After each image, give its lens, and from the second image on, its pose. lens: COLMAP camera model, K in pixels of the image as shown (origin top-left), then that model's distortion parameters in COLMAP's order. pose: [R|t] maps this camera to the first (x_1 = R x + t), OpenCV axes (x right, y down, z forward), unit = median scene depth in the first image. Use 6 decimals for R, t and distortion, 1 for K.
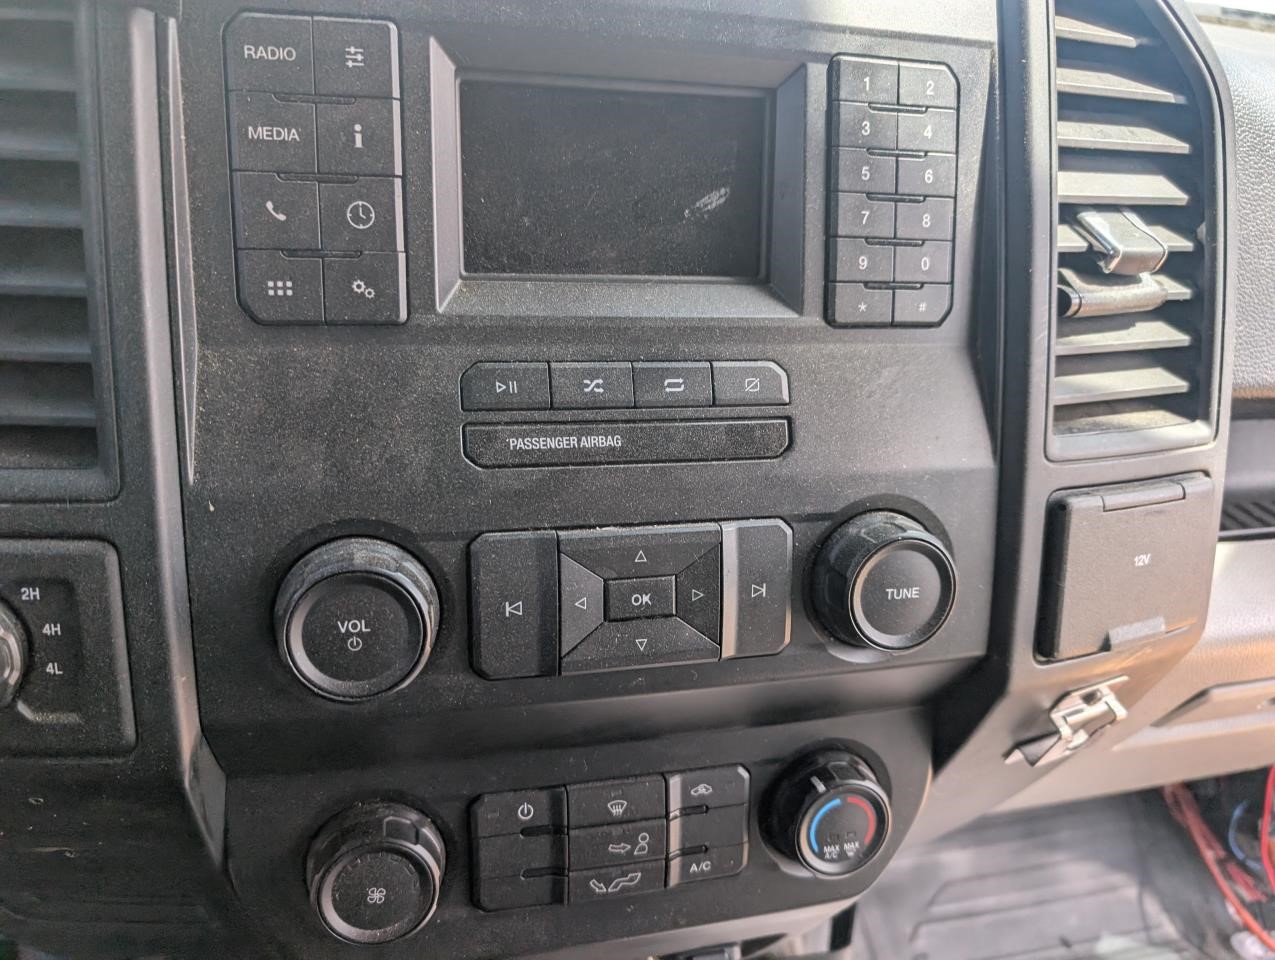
lens RADIAL K [[876.4, 0, 637.5], [0, 876.4, 480.0], [0, 0, 1]] dist [-0.060487, 0.017178]
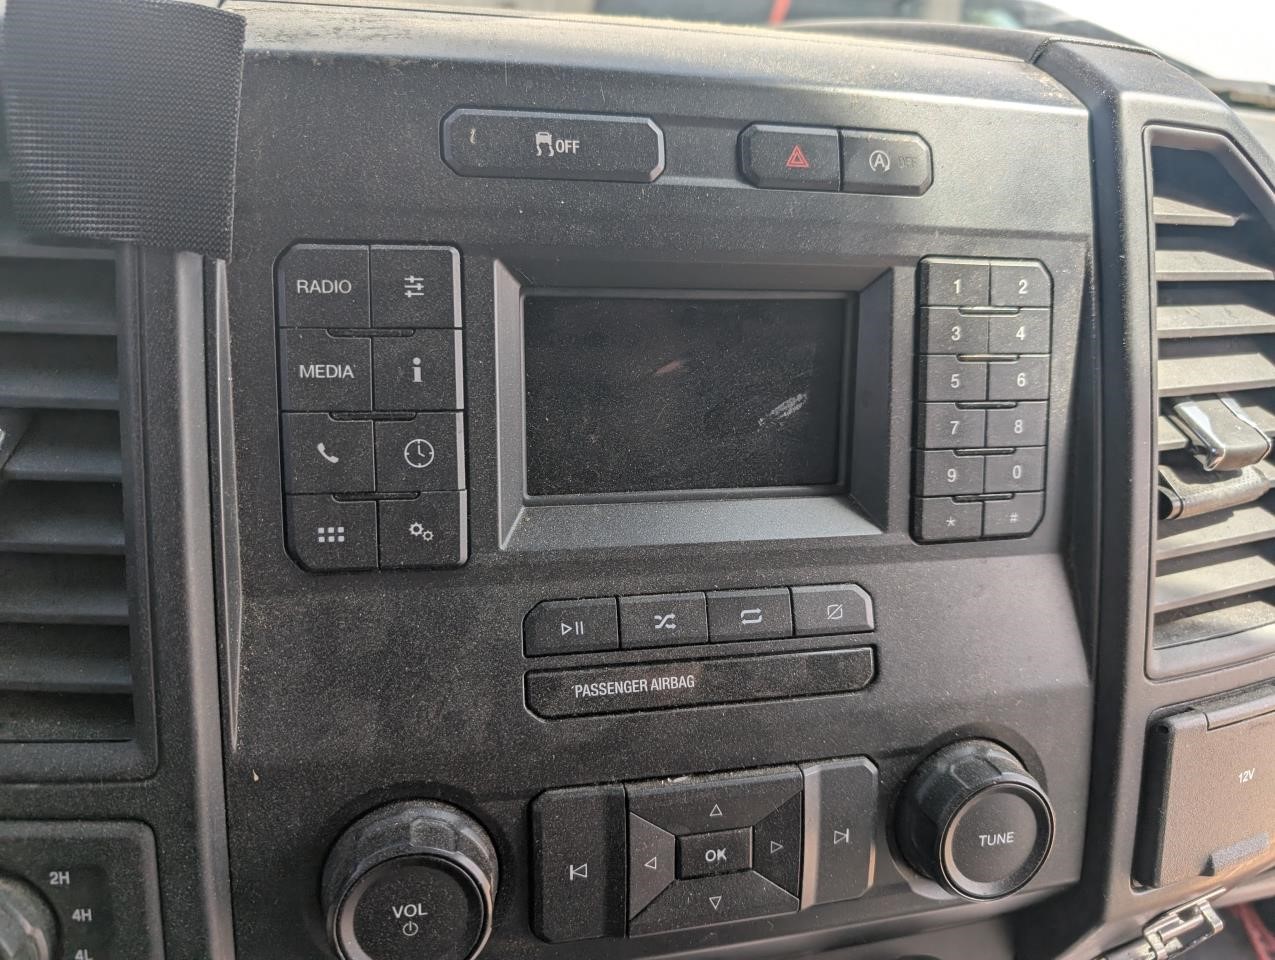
lens RADIAL K [[876.4, 0, 637.5], [0, 876.4, 480.0], [0, 0, 1]] dist [-0.060487, 0.017178]
pose [[0.999729, 0.004422, -0.022845, -0.059926], [-0.005437, 0.998993, -0.044531, -0.219578], [0.022625, 0.044643, 0.998747, 0.070869]]
